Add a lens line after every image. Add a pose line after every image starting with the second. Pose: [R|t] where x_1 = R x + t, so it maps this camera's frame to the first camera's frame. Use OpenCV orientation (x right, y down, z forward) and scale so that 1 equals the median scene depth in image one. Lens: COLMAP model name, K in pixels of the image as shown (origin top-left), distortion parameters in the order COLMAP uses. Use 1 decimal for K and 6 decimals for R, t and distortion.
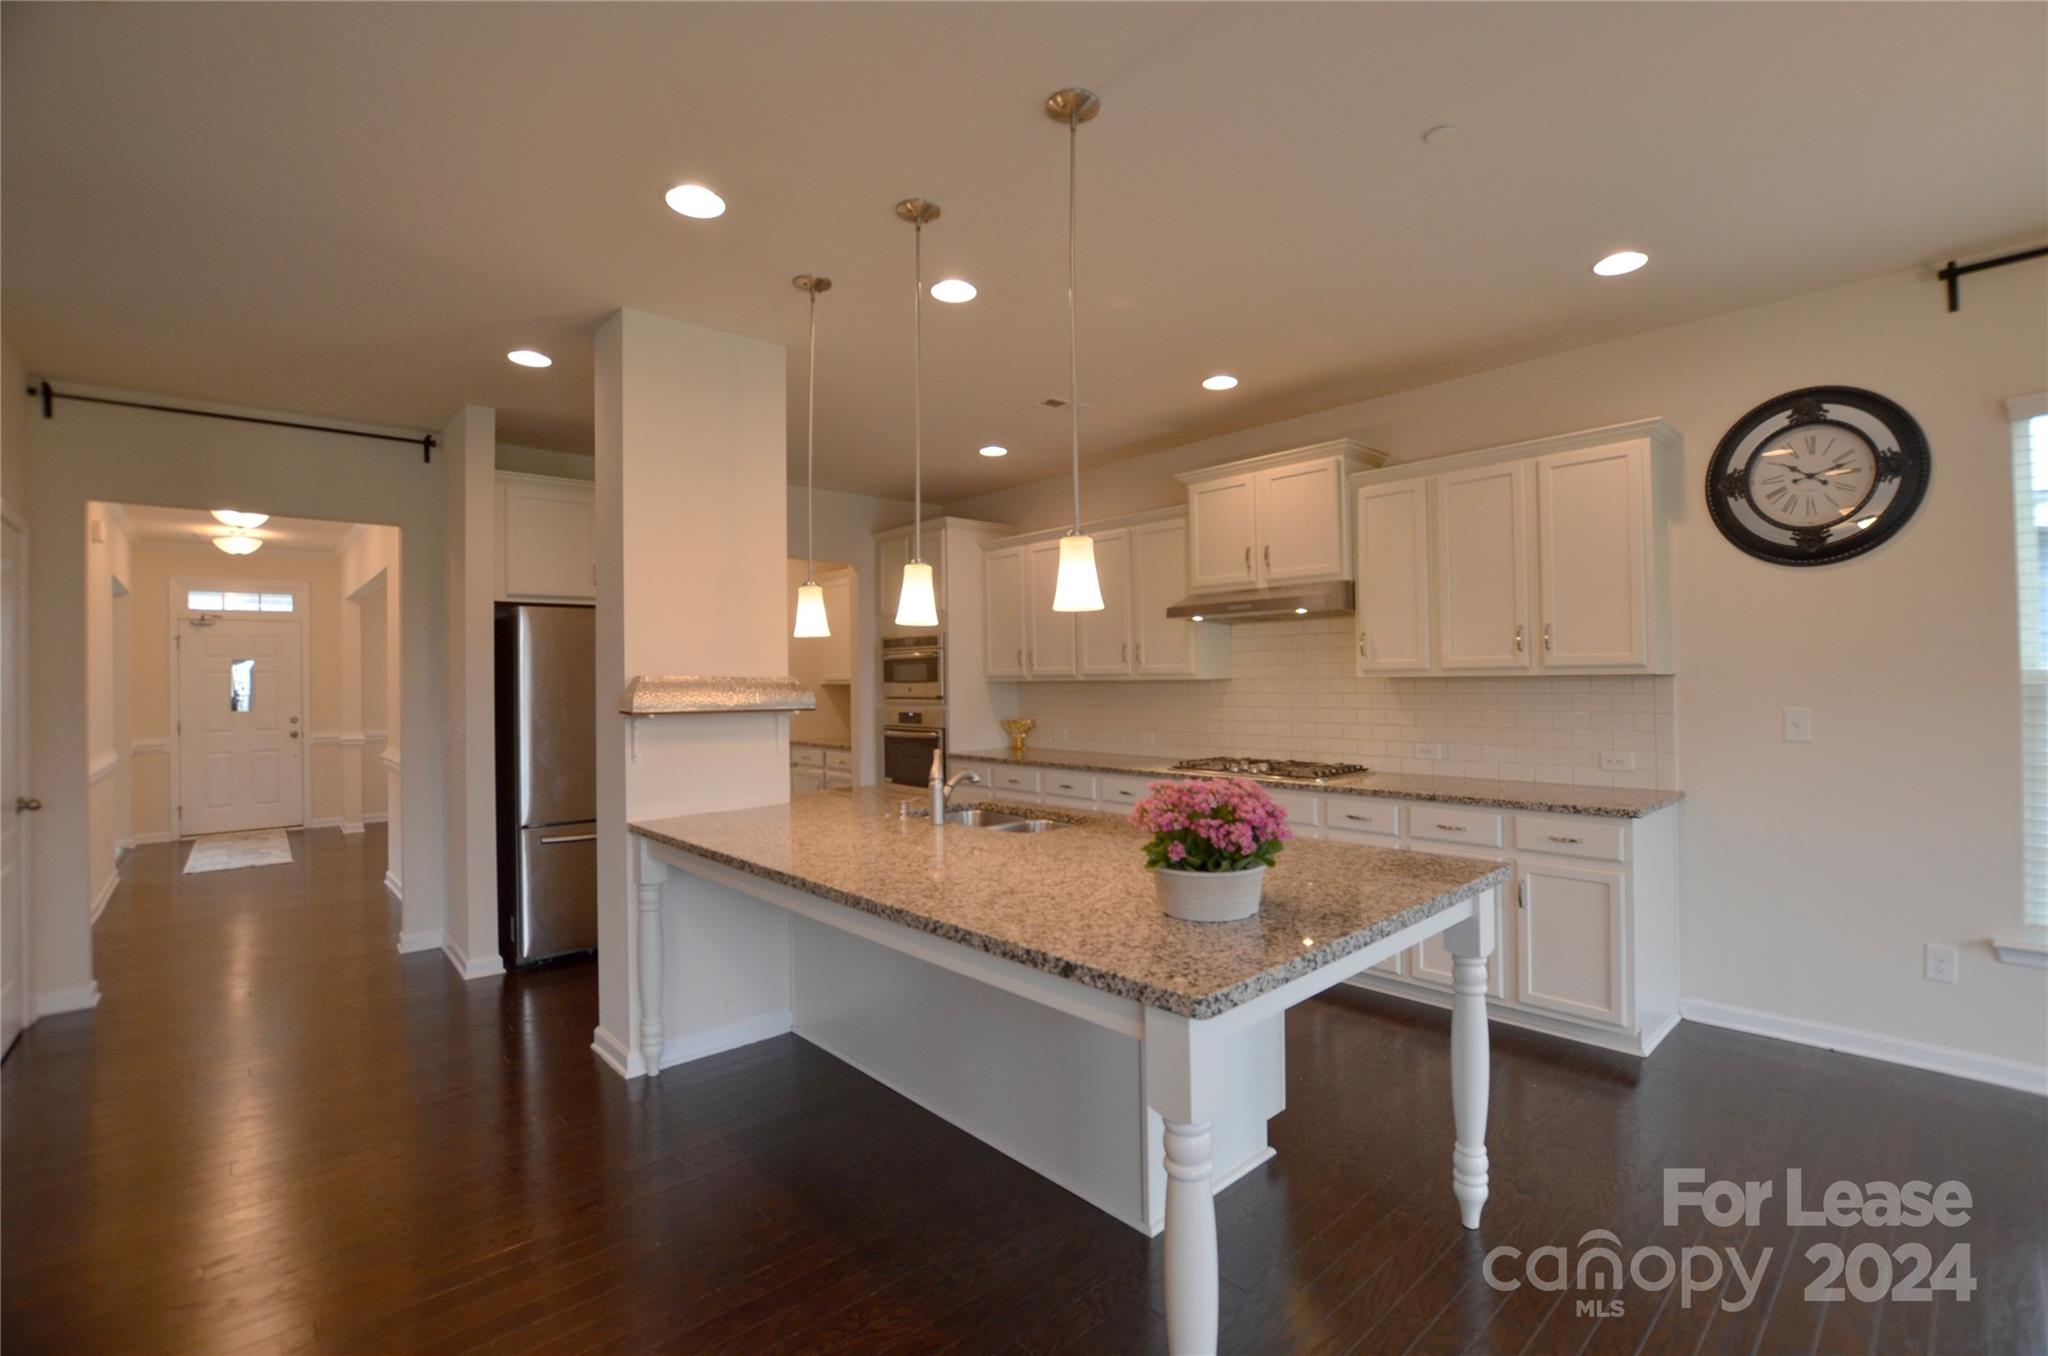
lens RADIAL K [[898.6, 0, 1052.5], [0, 898.6, 668.7], [0, 0, 1]] dist [-0.036152, 0.005024]
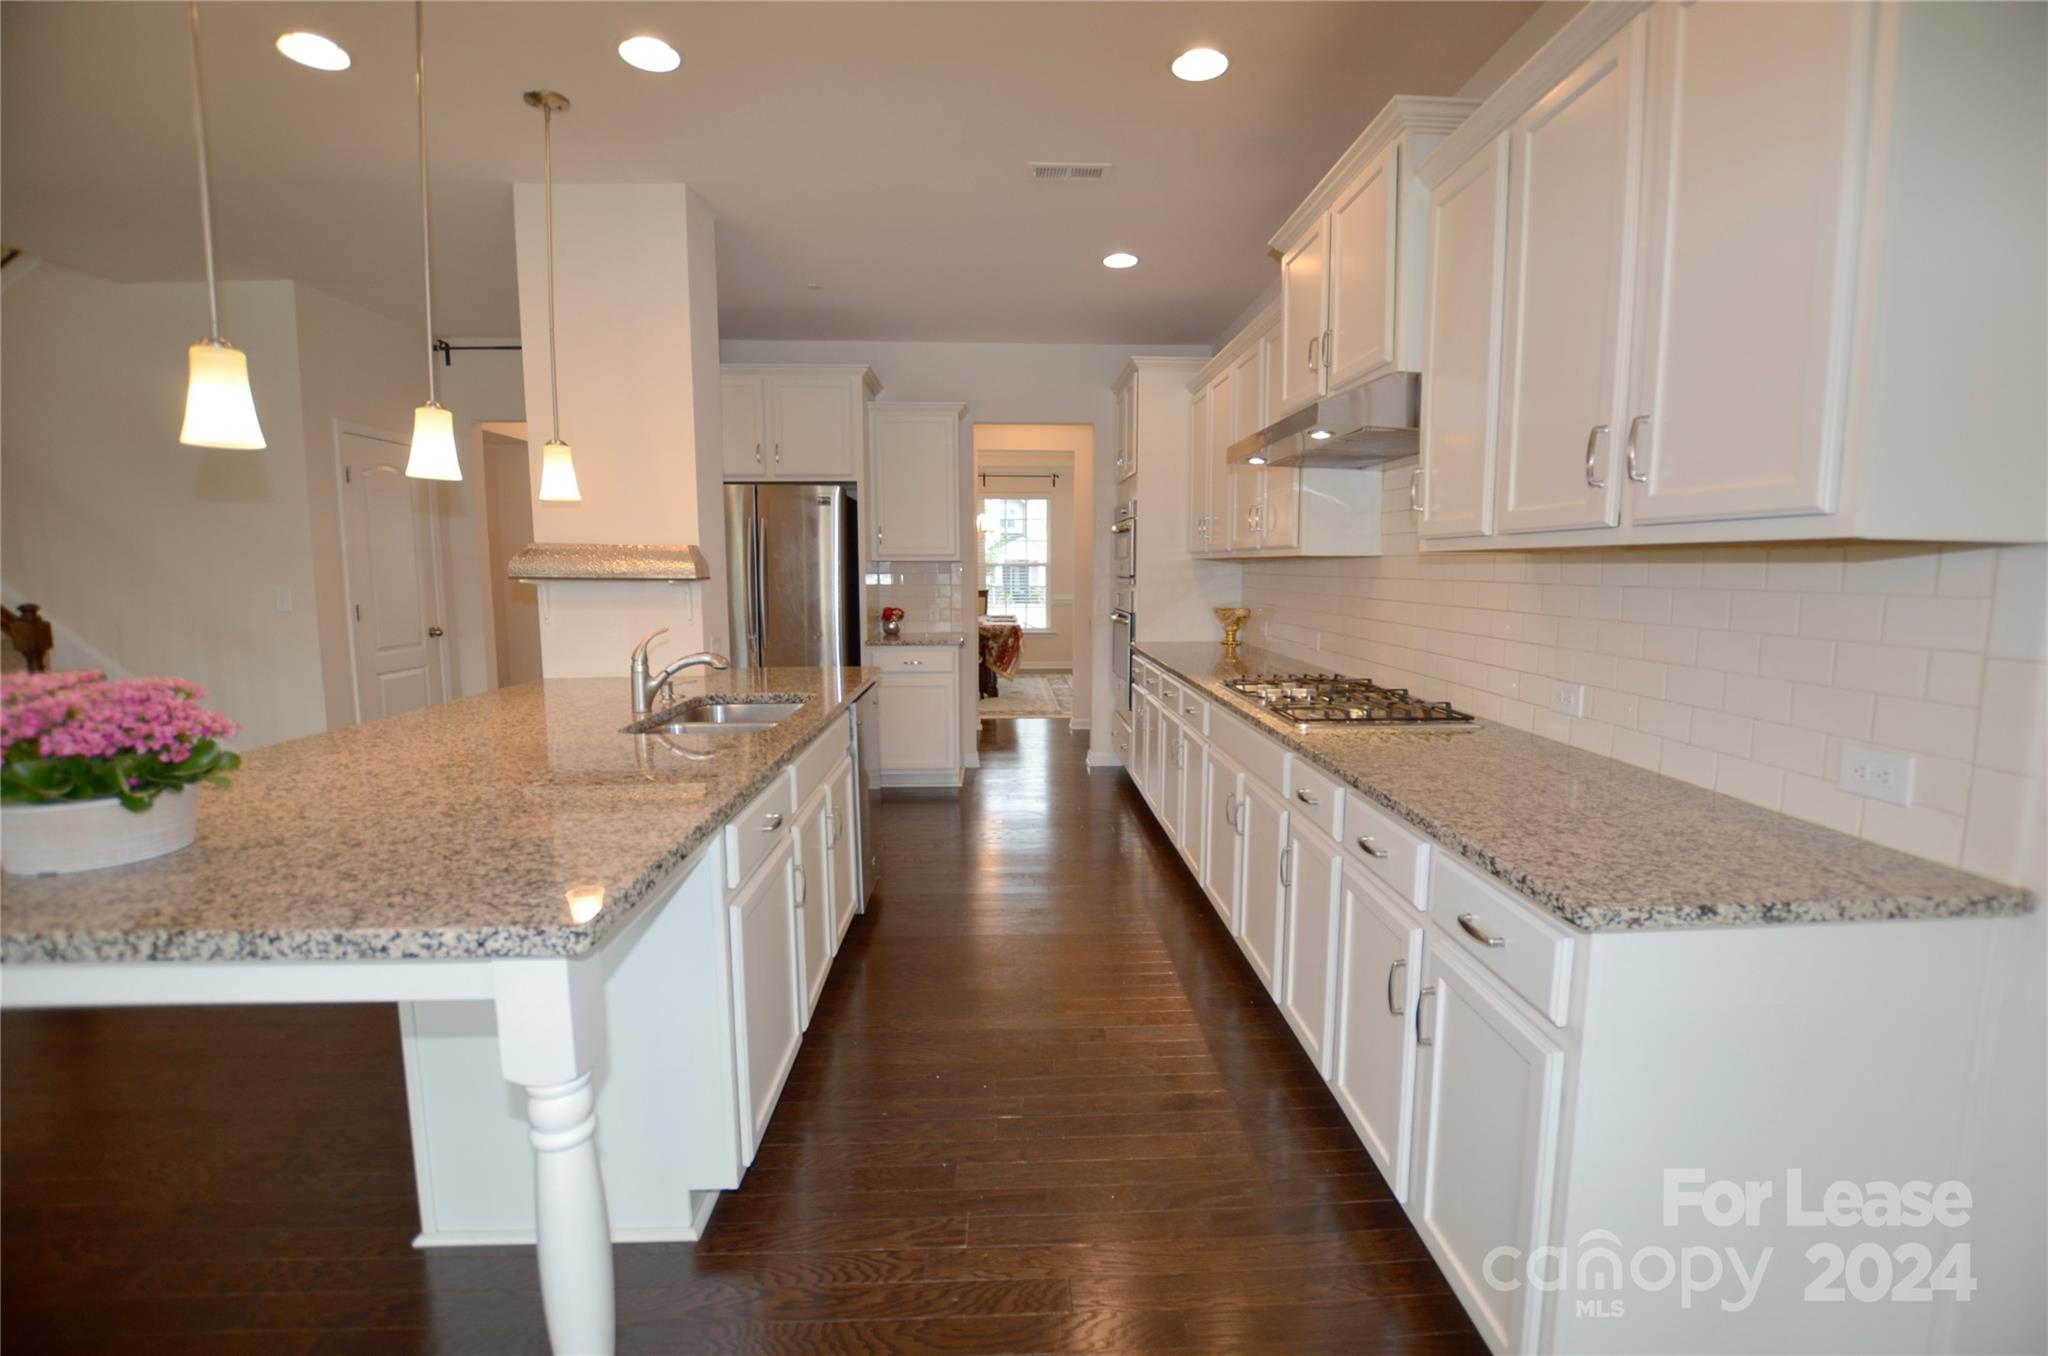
lens RADIAL K [[898.6, 0, 1052.5], [0, 898.6, 668.7], [0, 0, 1]] dist [-0.036152, 0.005024]
pose [[0.765767, 0.088620, -0.636983, 0.679255], [-0.006351, 0.991454, 0.130300, 0.015208], [0.643087, -0.095734, 0.759786, 0.558200]]
